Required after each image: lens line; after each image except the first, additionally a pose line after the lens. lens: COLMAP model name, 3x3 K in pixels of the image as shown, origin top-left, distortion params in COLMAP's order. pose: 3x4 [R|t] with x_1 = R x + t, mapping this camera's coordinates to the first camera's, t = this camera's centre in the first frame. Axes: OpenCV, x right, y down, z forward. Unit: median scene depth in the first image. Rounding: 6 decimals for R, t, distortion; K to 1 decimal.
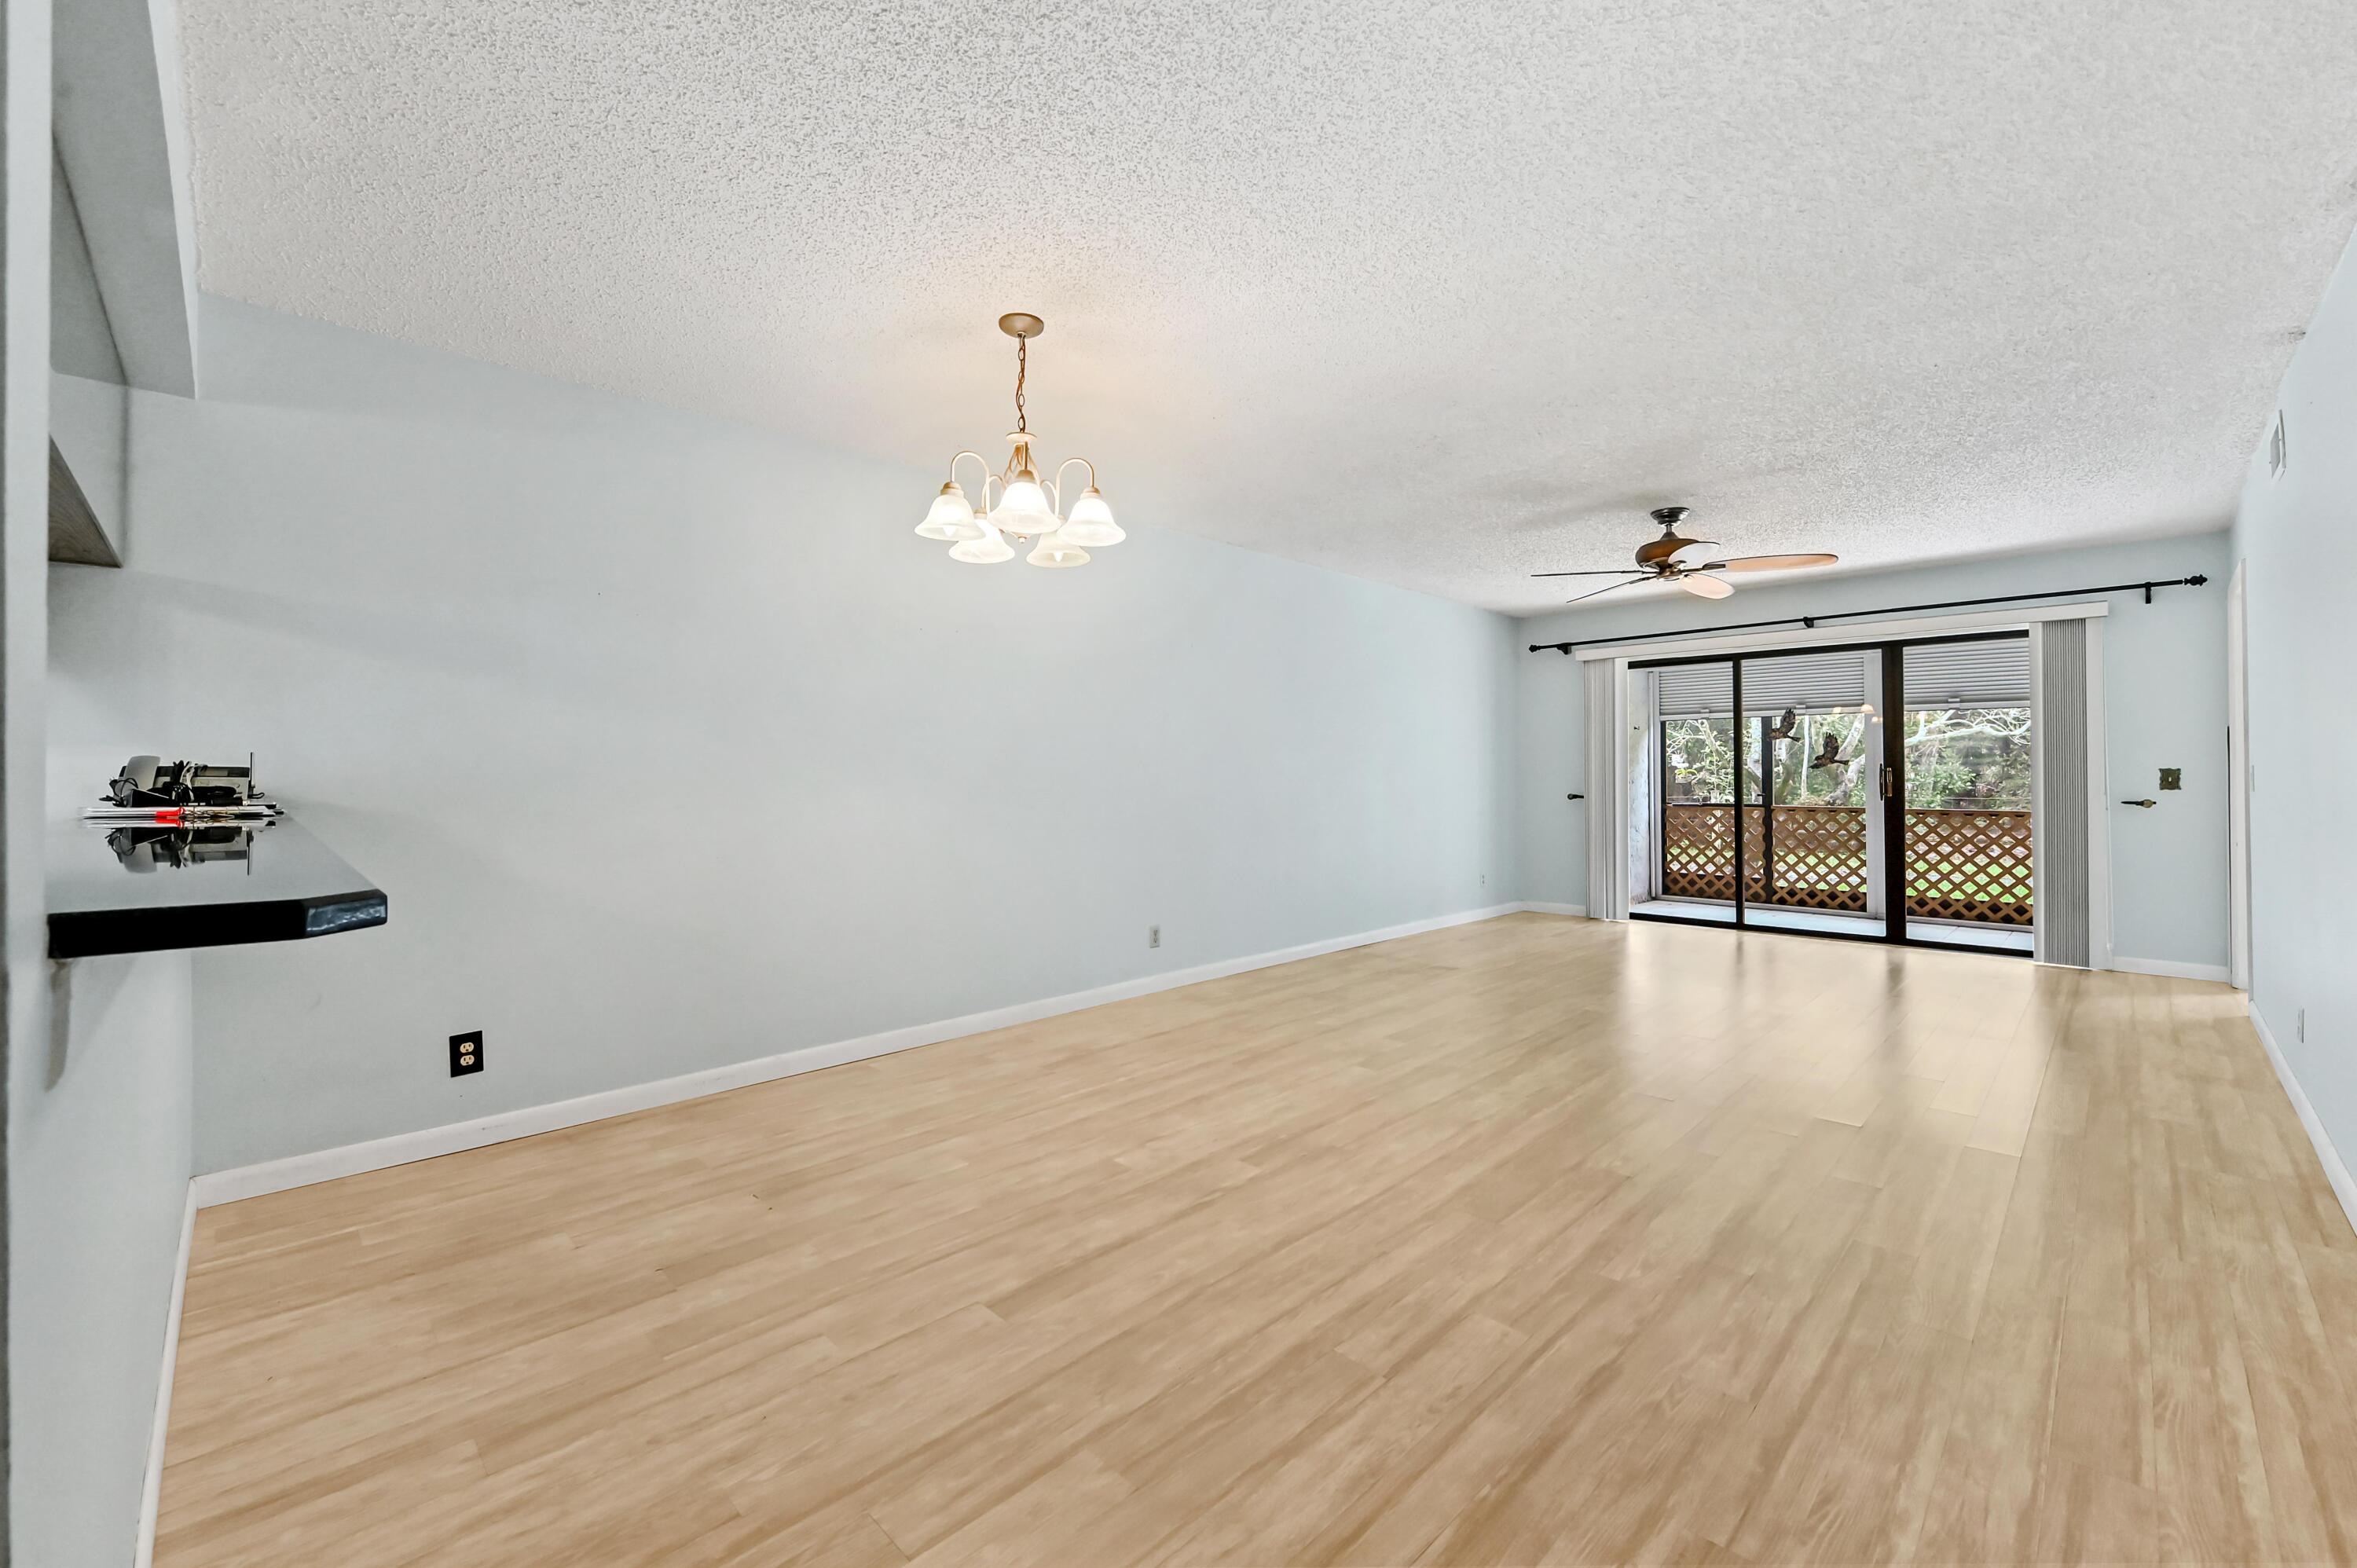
lens RADIAL K [[950.9, 0, 1182.7], [0, 950.9, 773.8], [0, 0, 1]] dist [-0.012692, 0.000212]
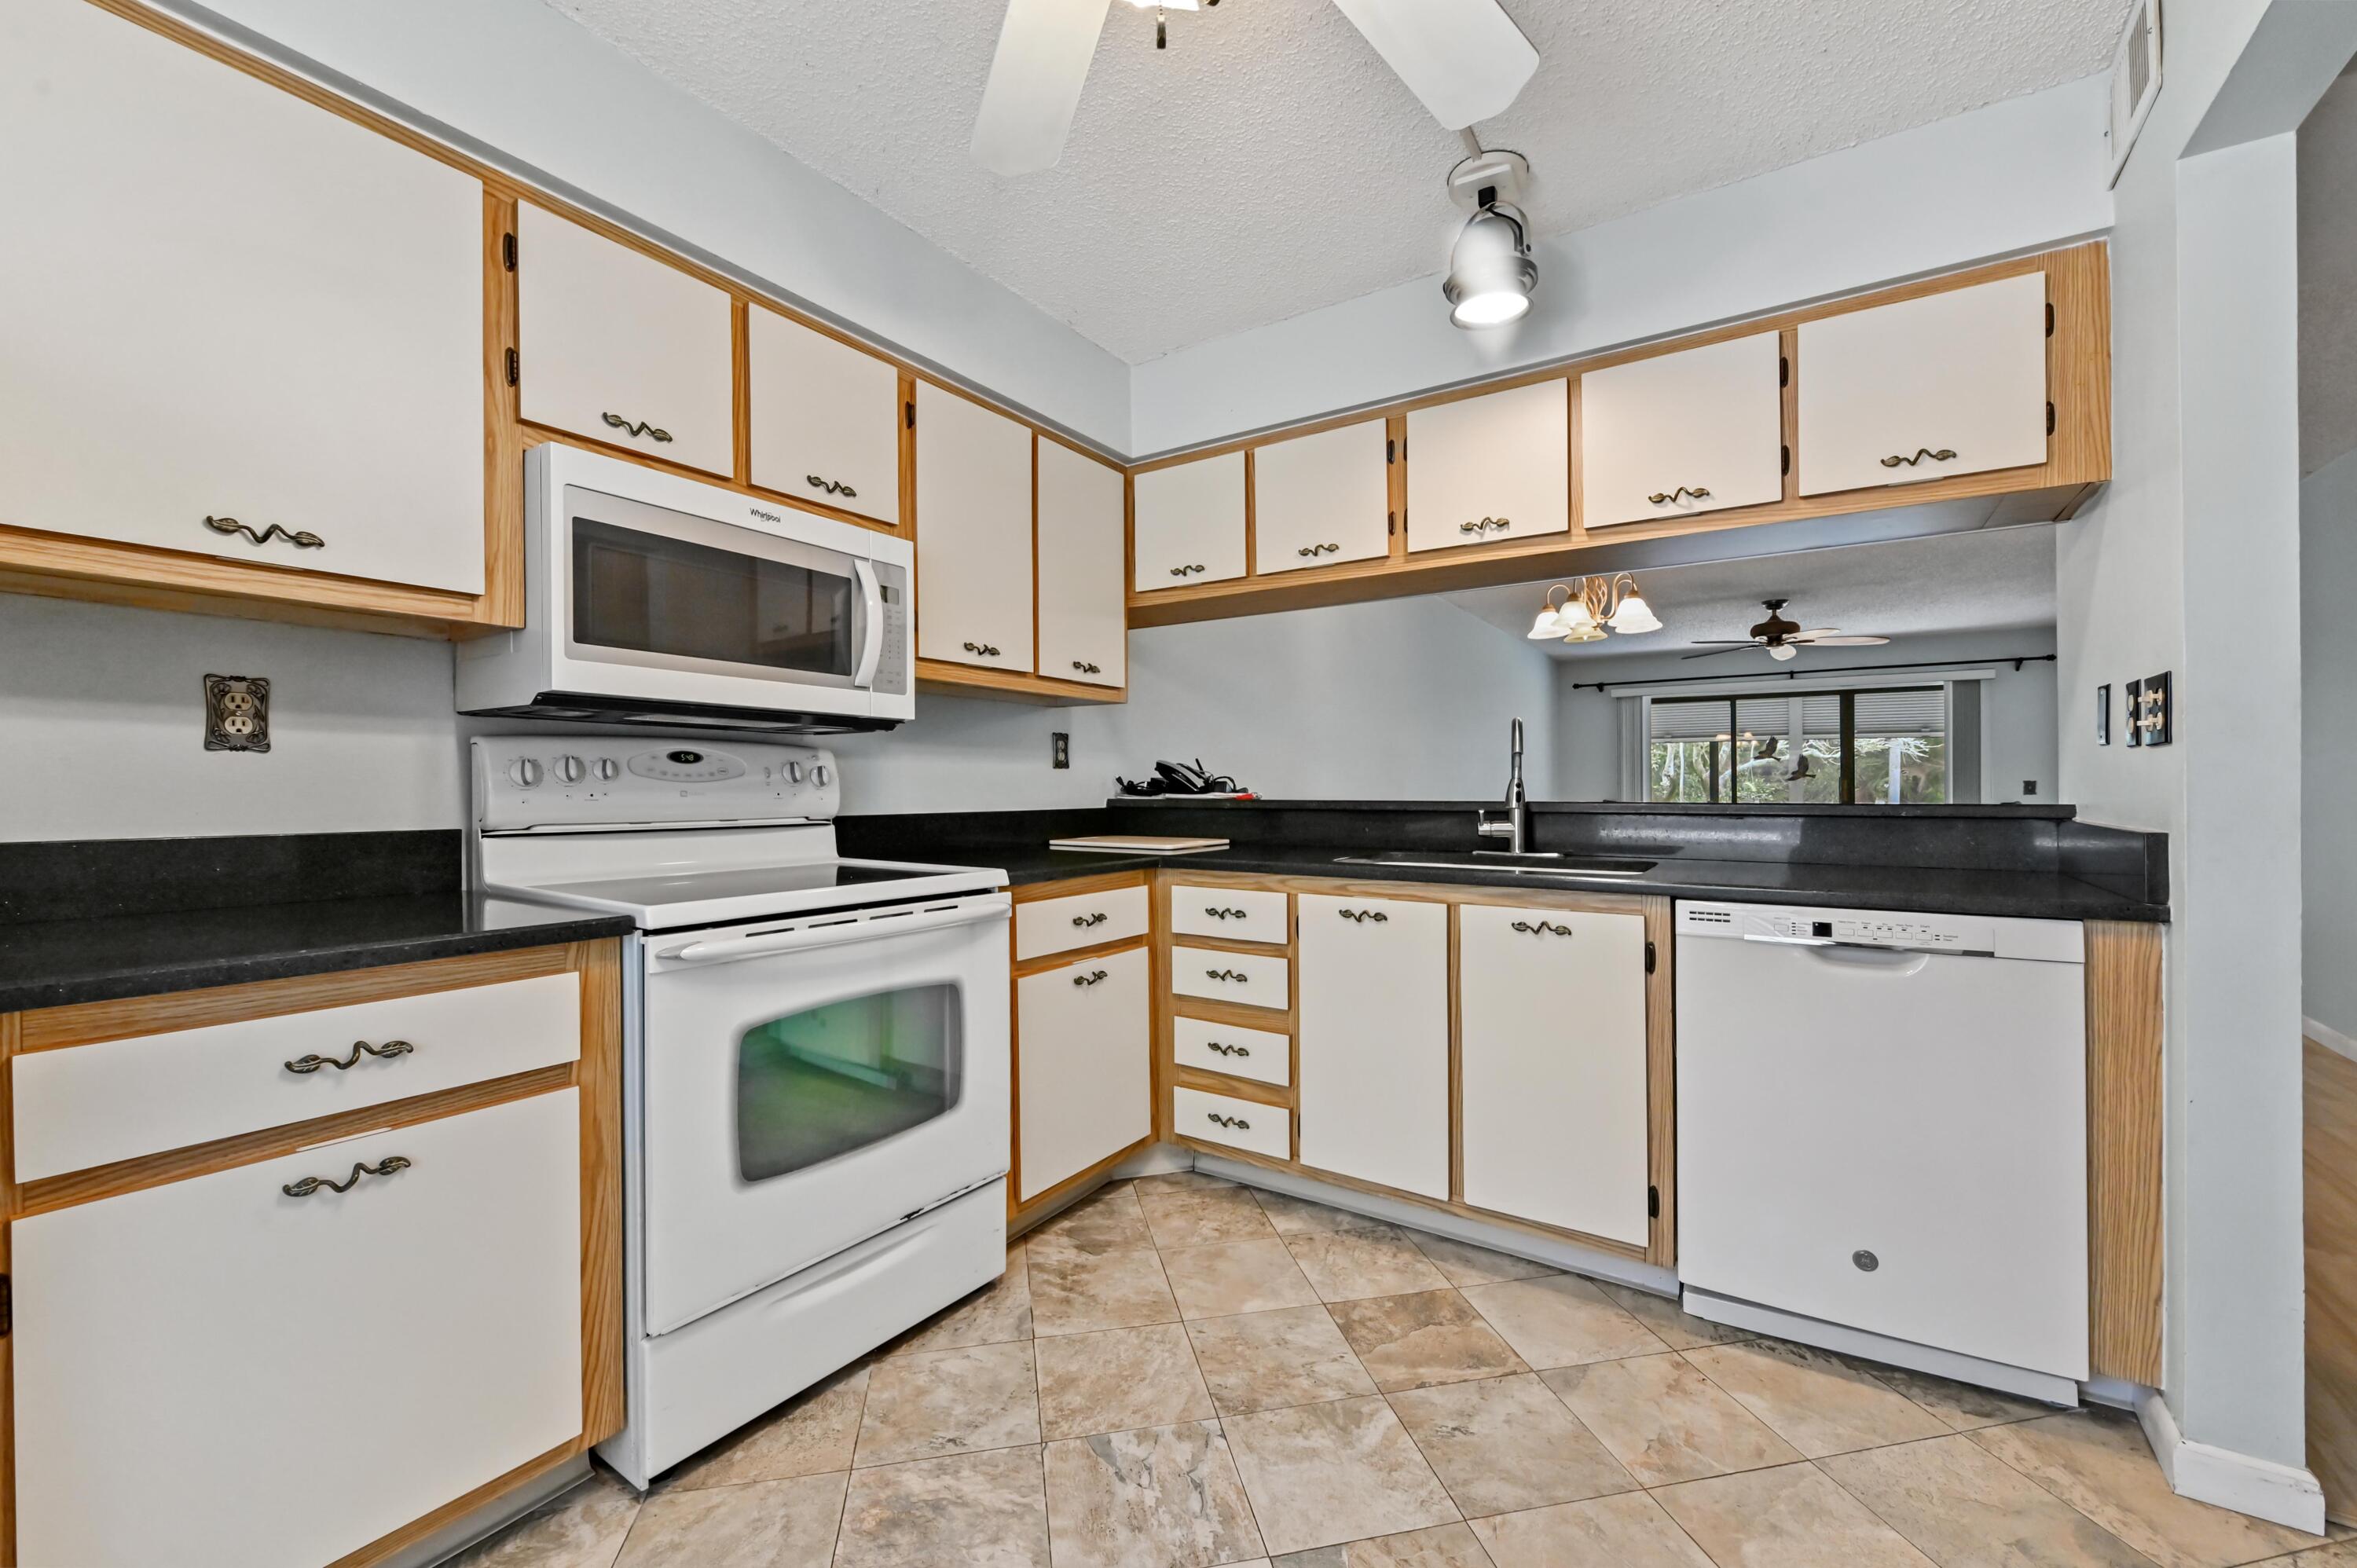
lens RADIAL K [[950.9, 0, 1182.7], [0, 950.9, 773.8], [0, 0, 1]] dist [-0.012692, 0.000212]
pose [[0.978031, 0.006725, 0.208352, -1.215434], [-0.003364, 0.999859, -0.016482, 0.025658], [-0.208434, 0.015419, 0.977915, -0.405781]]
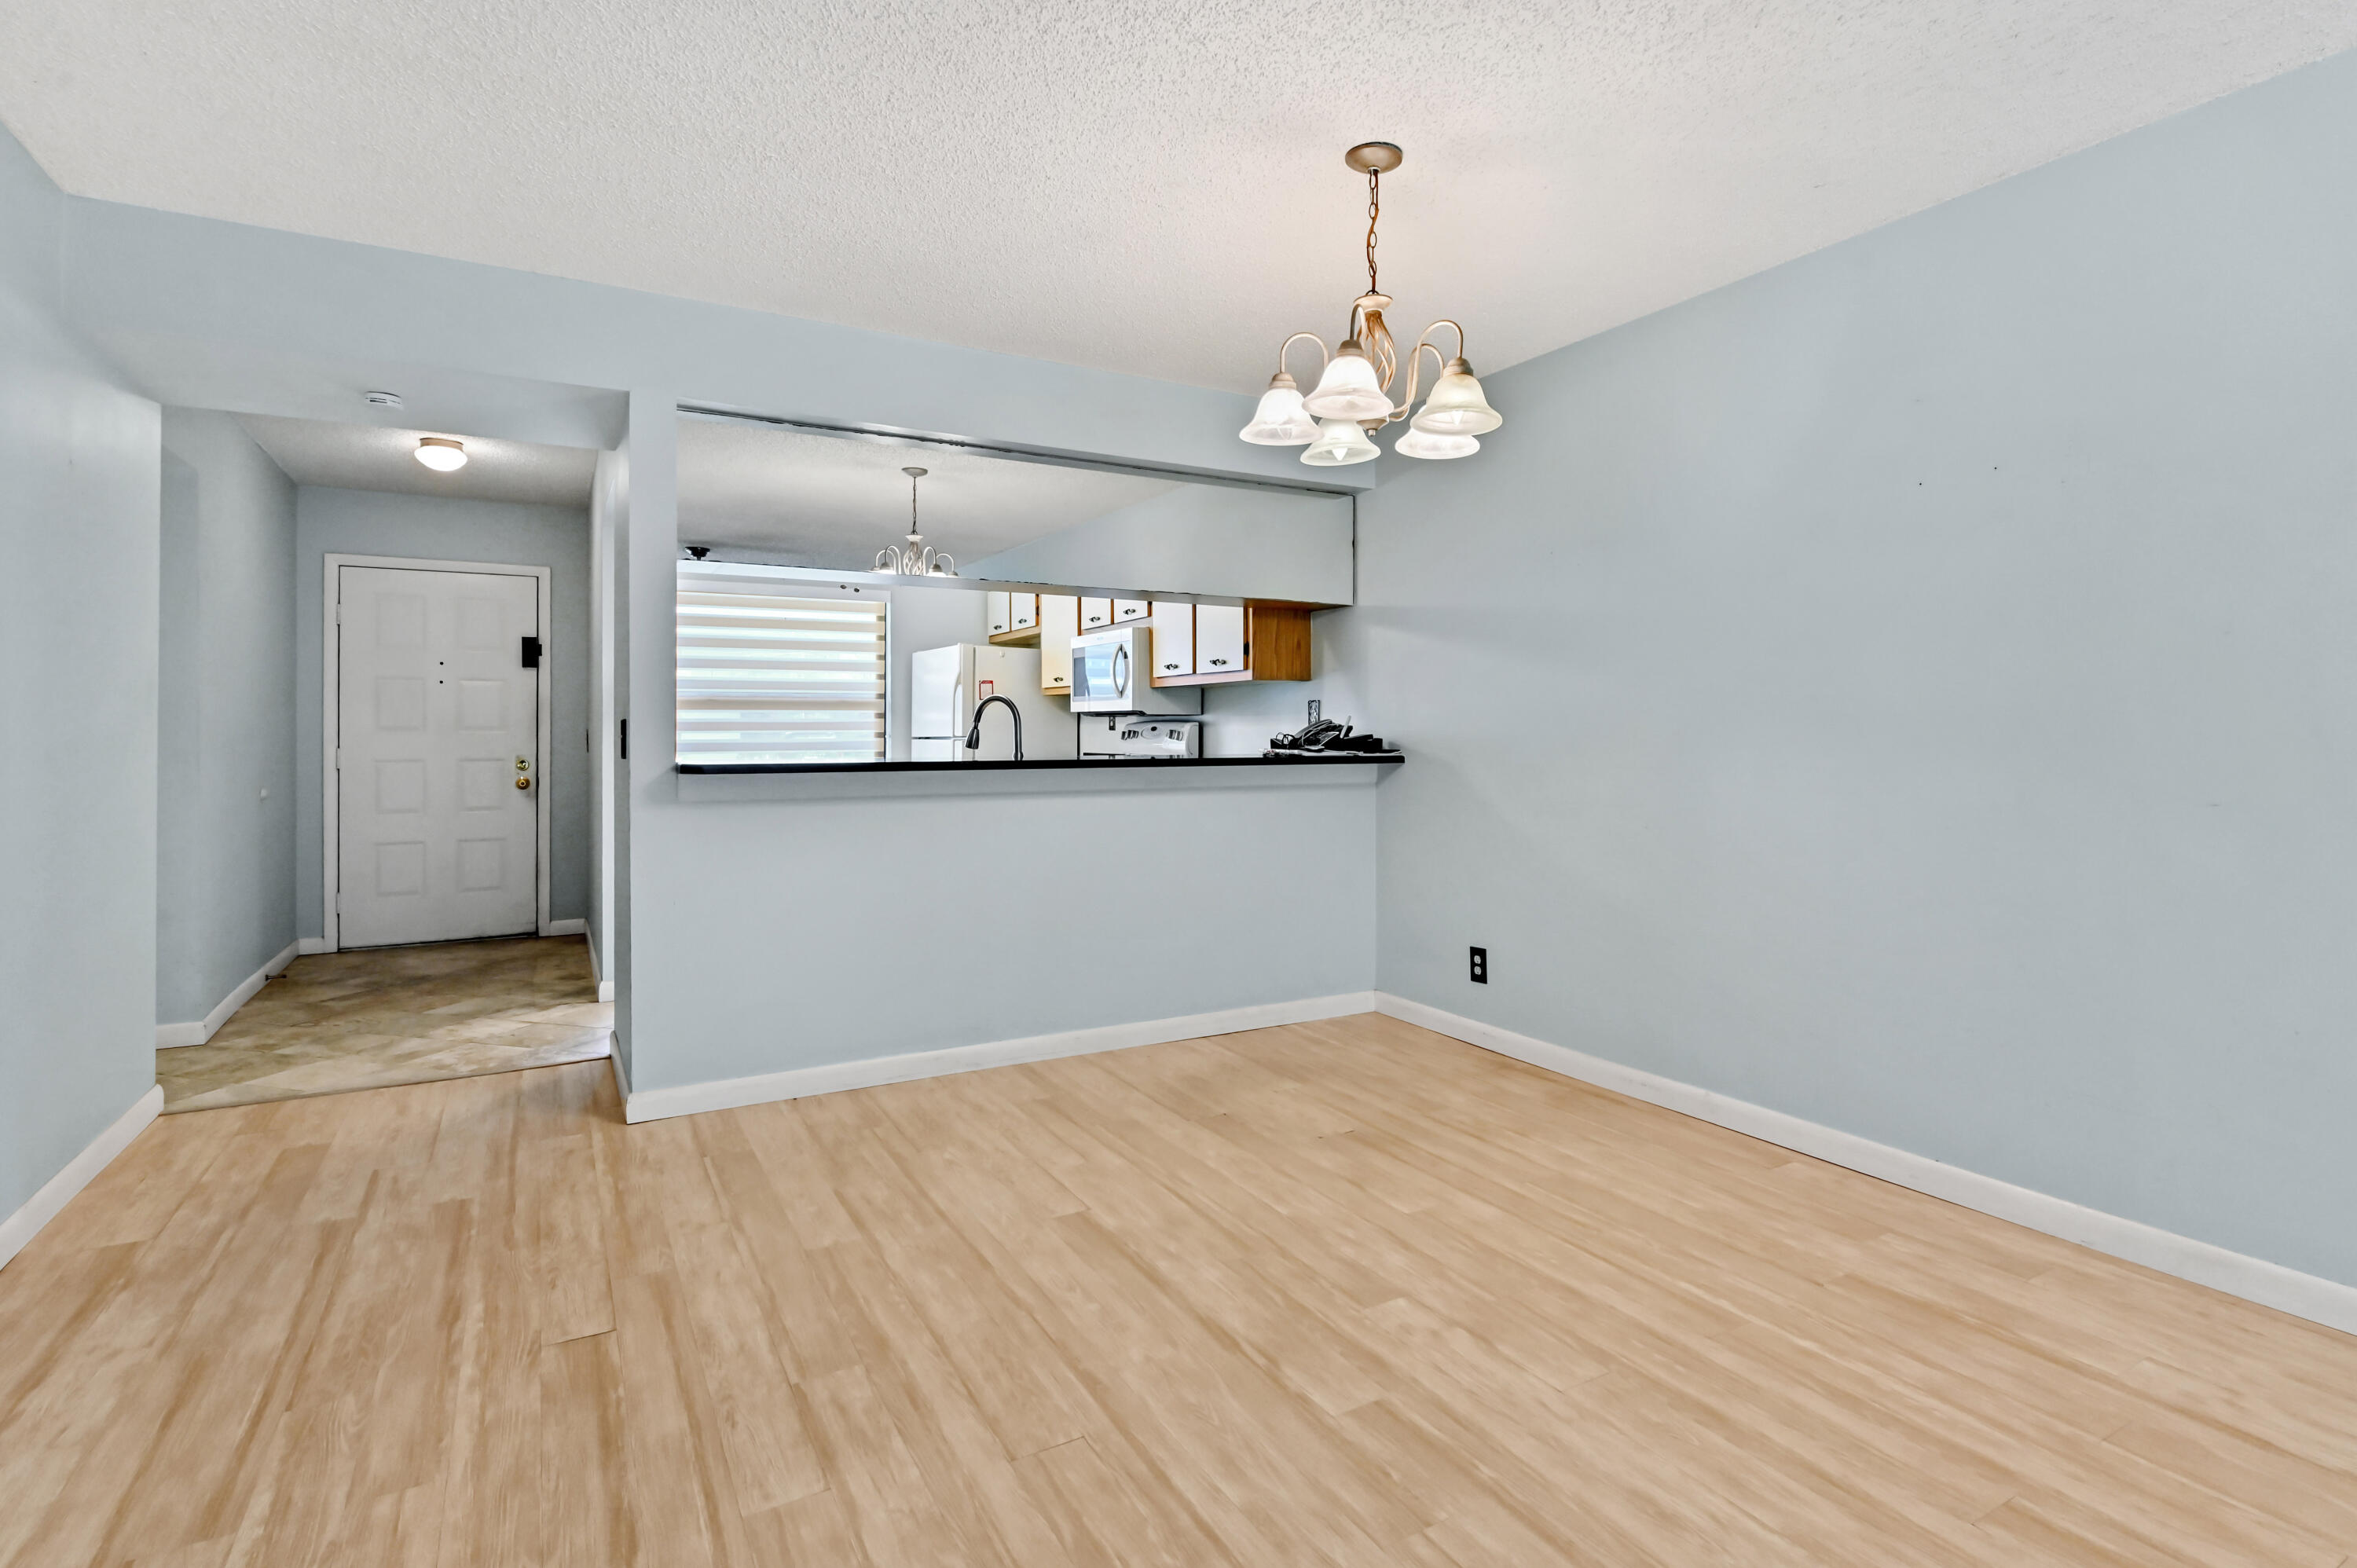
lens RADIAL K [[1151.6, 0, 1177.9], [0, 1151.6, 728.0], [0, 0, 1]] dist [-0.000097, -0.007485]
pose [[-0.271772, 0.004156, -0.962353, 0.769965], [0.003292, 0.999989, 0.003388, -0.008573], [0.962356, -0.002248, -0.271782, 1.071548]]
